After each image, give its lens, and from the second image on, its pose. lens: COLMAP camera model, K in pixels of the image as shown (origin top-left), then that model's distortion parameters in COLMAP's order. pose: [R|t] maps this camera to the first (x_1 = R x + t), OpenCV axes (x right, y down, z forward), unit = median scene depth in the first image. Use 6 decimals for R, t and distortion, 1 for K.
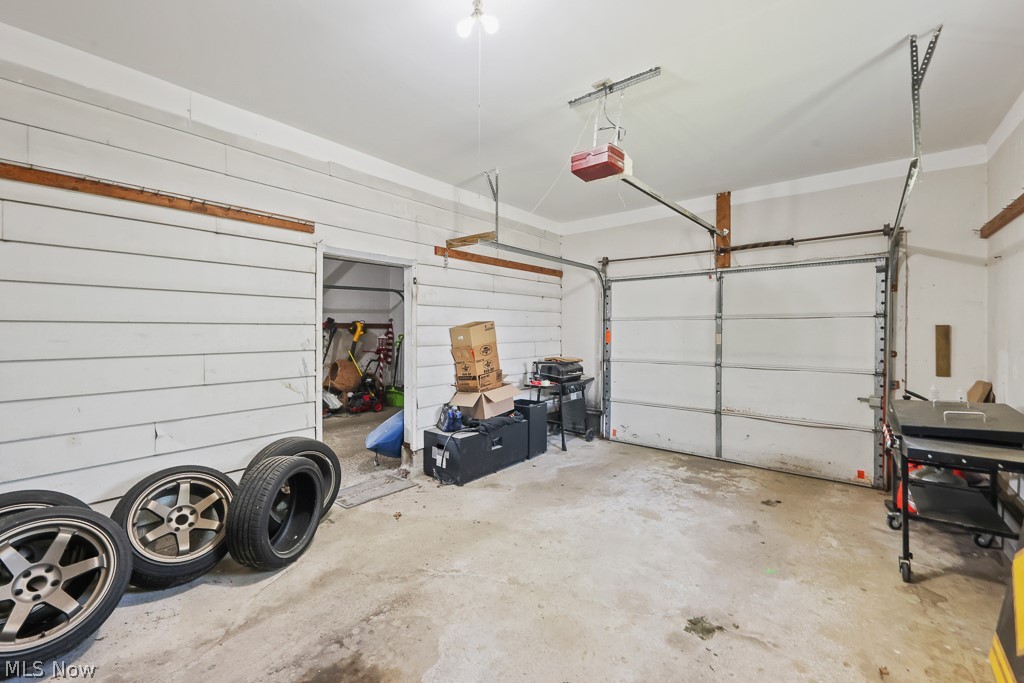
lens RADIAL K [[421.5, 0, 511.0], [0, 421.5, 333.7], [0, 0, 1]] dist [0.009114, -0.000717]
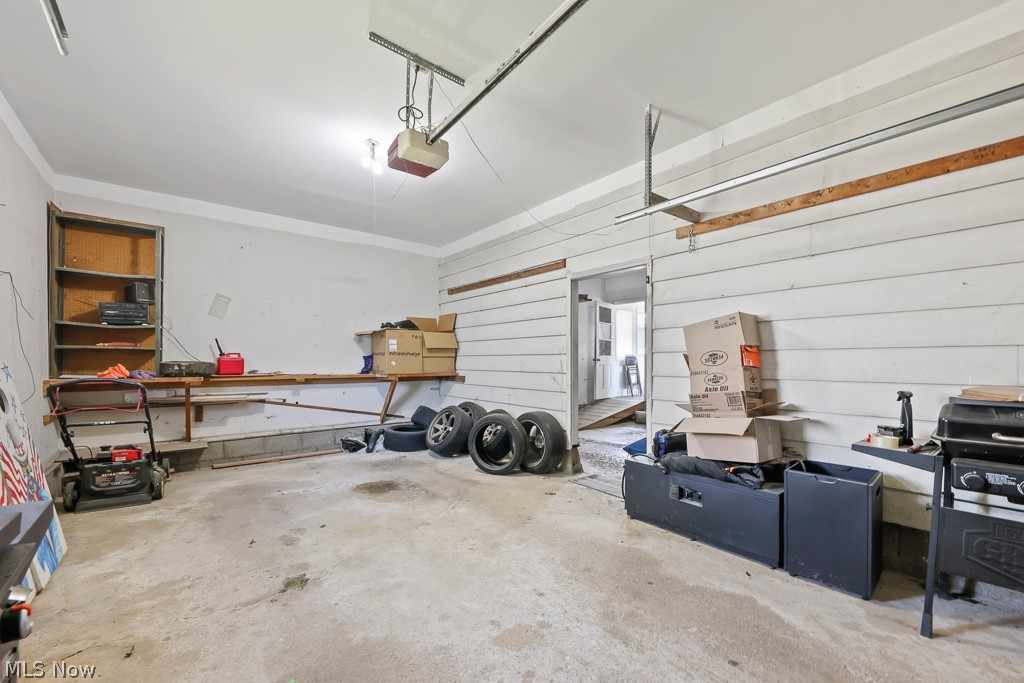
lens RADIAL K [[421.5, 0, 505.8], [0, 421.5, 362.8], [0, 0, 1]] dist [0.009114, -0.000717]
pose [[-0.223646, 0.005352, -0.974656, 1.024343], [-0.008134, 0.999940, 0.007358, 0.068089], [0.974637, 0.009574, -0.223589, 1.291834]]
